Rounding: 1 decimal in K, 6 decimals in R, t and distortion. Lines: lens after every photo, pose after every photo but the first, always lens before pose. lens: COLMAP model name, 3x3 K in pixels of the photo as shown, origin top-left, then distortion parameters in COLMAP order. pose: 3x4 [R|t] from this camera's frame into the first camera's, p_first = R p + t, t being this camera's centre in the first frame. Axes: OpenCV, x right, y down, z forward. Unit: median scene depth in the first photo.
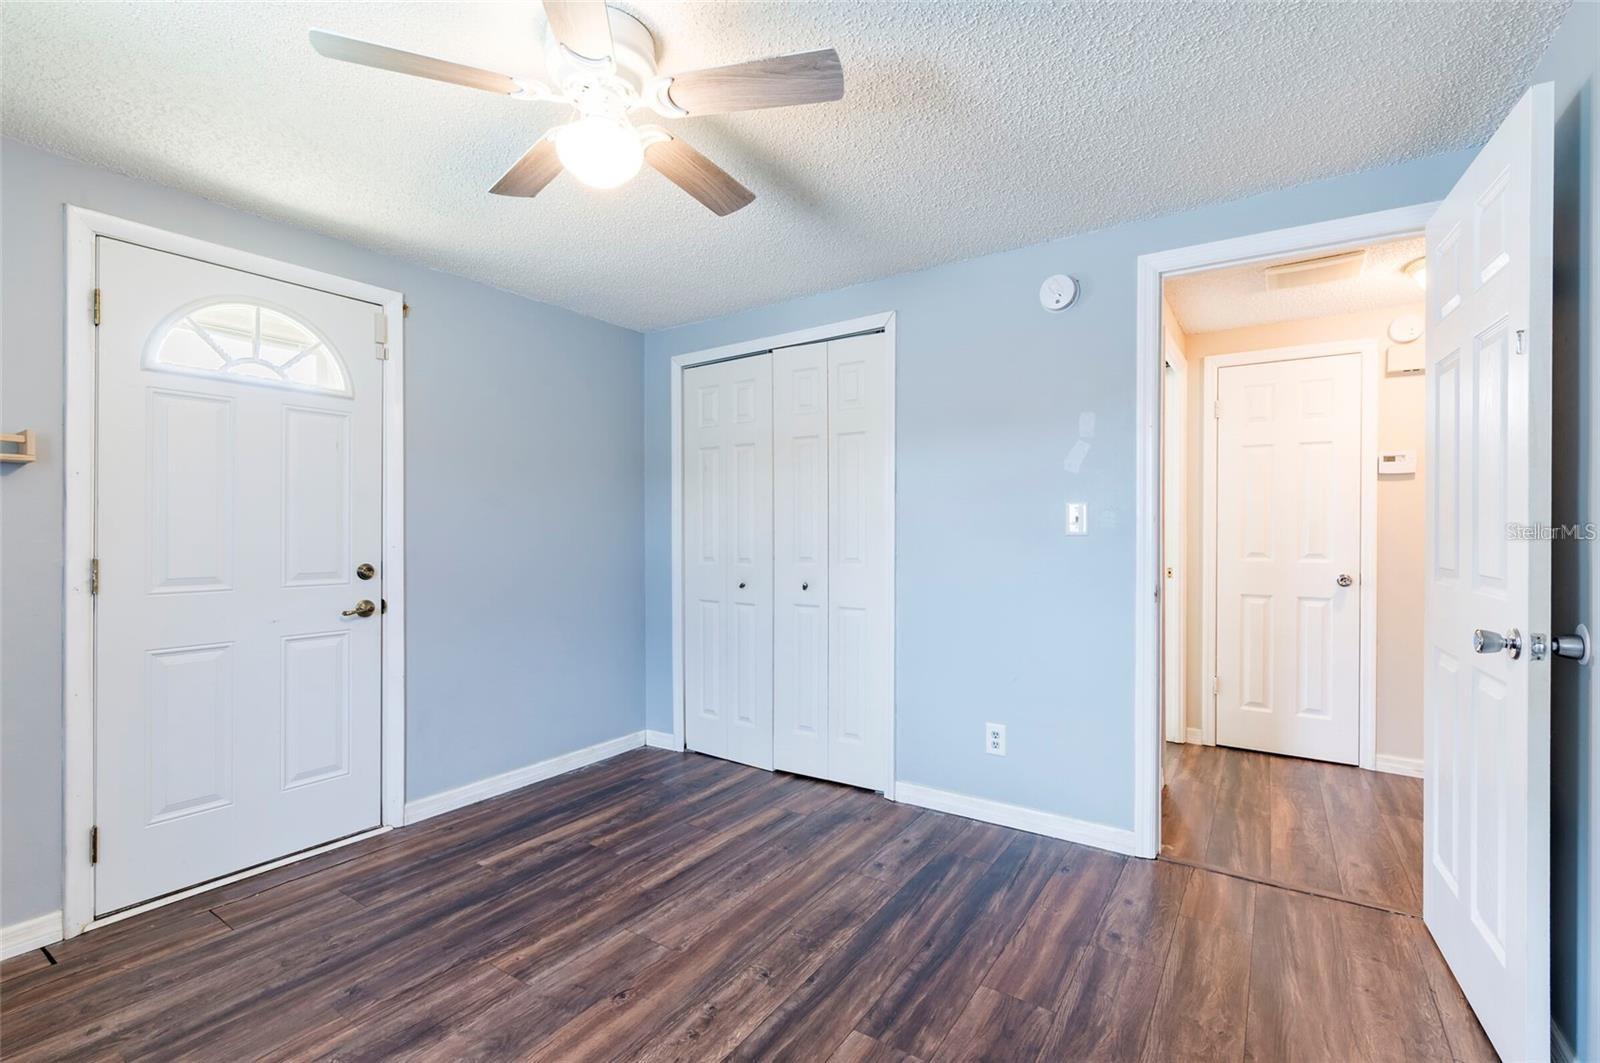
lens RADIAL K [[748.9, 0, 779.5], [0, 748.9, 528.2], [0, 0, 1]] dist [0.001935, 0.000244]
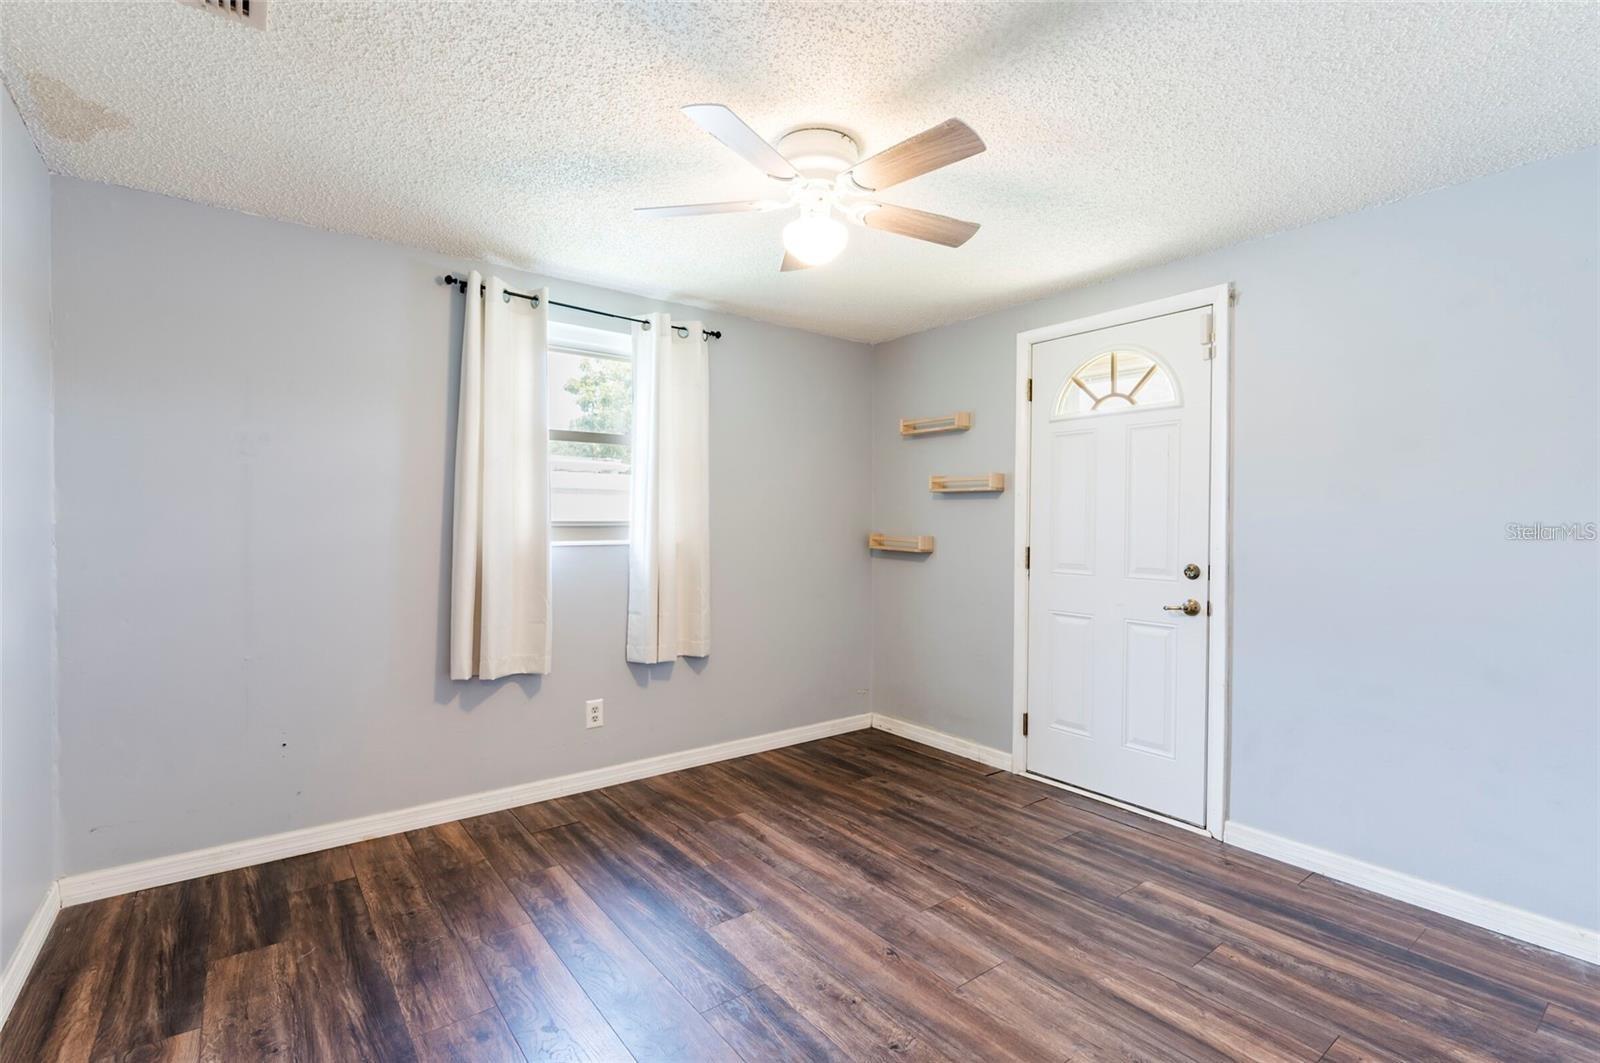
lens RADIAL K [[723.6, 0, 800.0], [0, 723.6, 531.5], [0, 0, 1]] dist [-0.002956, -0.000462]
pose [[-0.313236, 0.006580, -0.949652, 0.608353], [-0.004415, 0.999955, 0.008384, -0.003472], [0.949665, 0.006819, -0.313193, 0.874099]]
